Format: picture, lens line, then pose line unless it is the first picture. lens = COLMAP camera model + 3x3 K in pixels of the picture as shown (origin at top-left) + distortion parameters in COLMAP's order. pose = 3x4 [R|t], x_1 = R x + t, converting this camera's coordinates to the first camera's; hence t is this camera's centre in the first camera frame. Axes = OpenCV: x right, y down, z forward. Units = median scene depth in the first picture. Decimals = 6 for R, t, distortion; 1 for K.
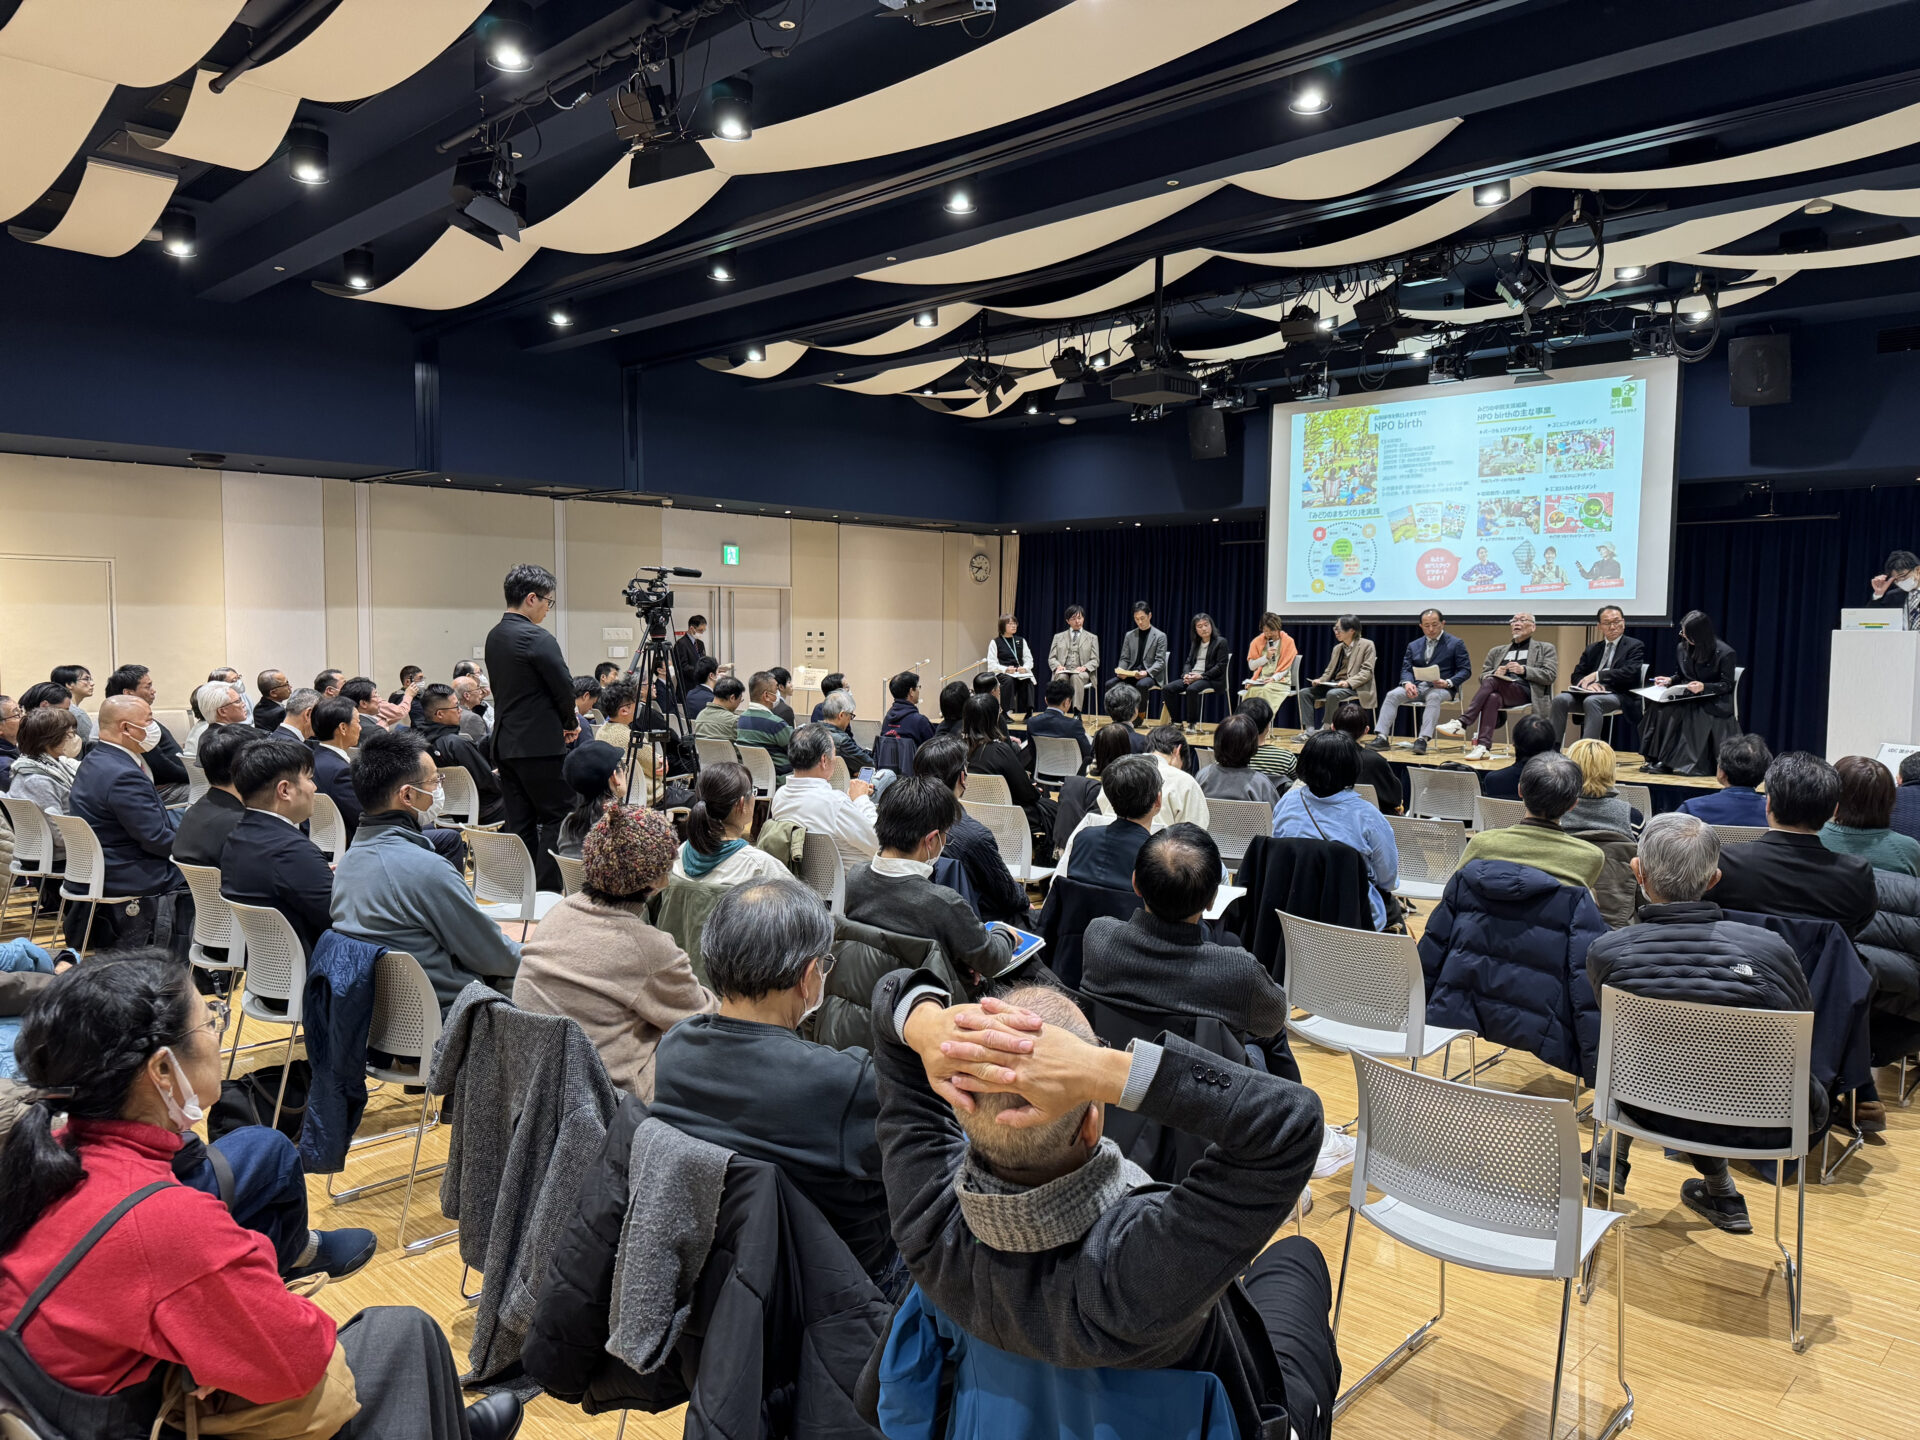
lens RADIAL K [[1367.5, 0, 959.9], [0, 1367.5, 726.3], [0, 0, 1]] dist [0.004073, -0.003629]
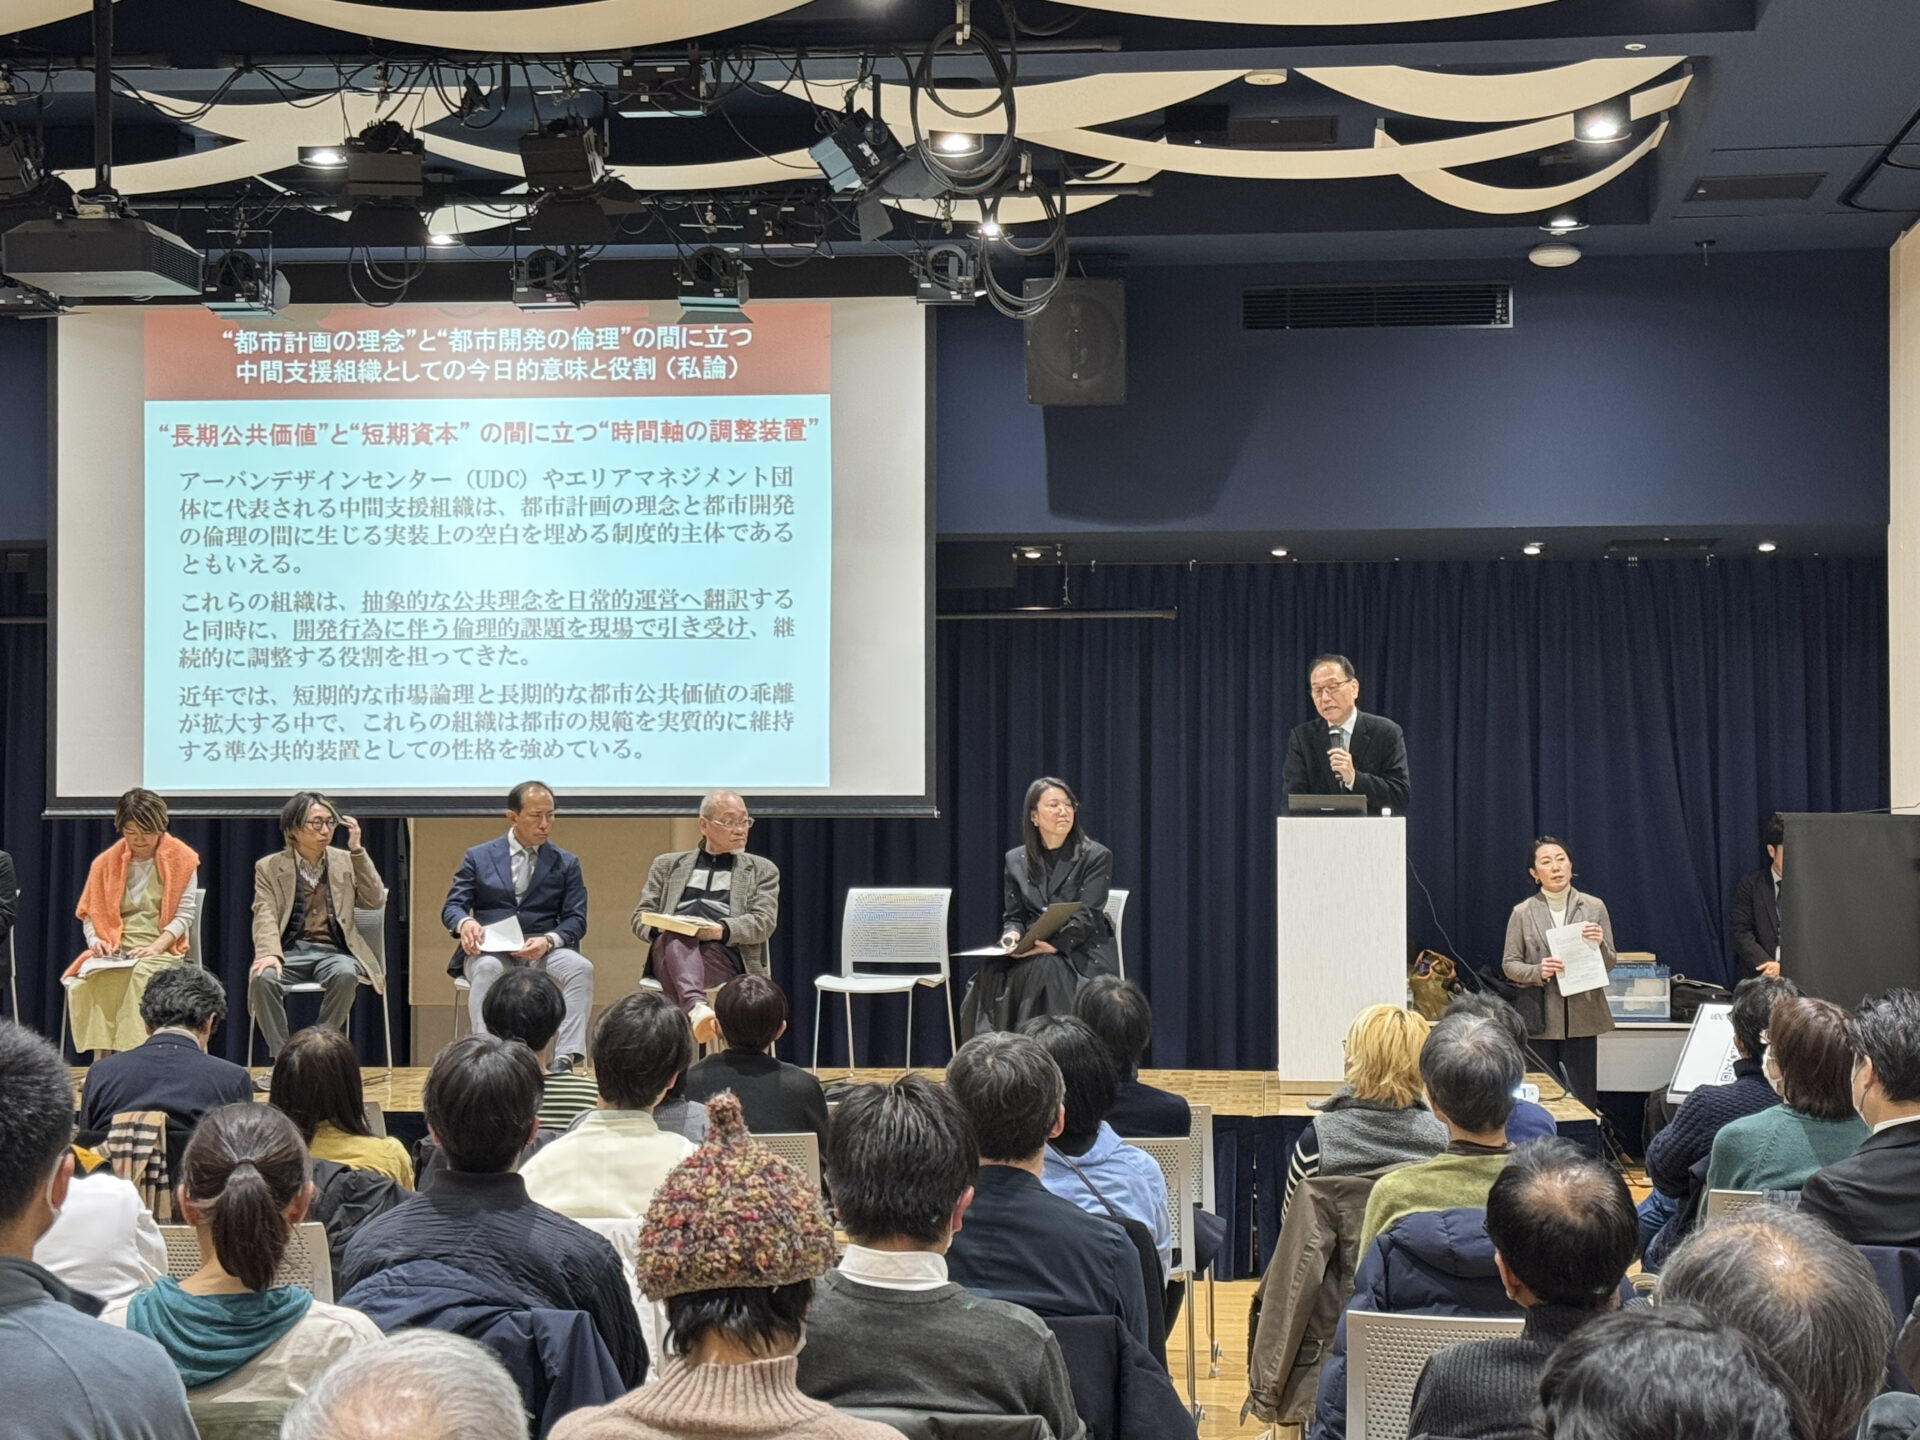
lens RADIAL K [[3352.6, 0, 958.3], [0, 3352.6, 717.7], [0, 0, 1]] dist [0.281229, 0.000000]
pose [[0.793159, 0.014993, 0.608831, -0.257225], [0.050897, 0.994568, -0.090799, 0.004890], [-0.606885, 0.103006, 0.788087, 0.001210]]
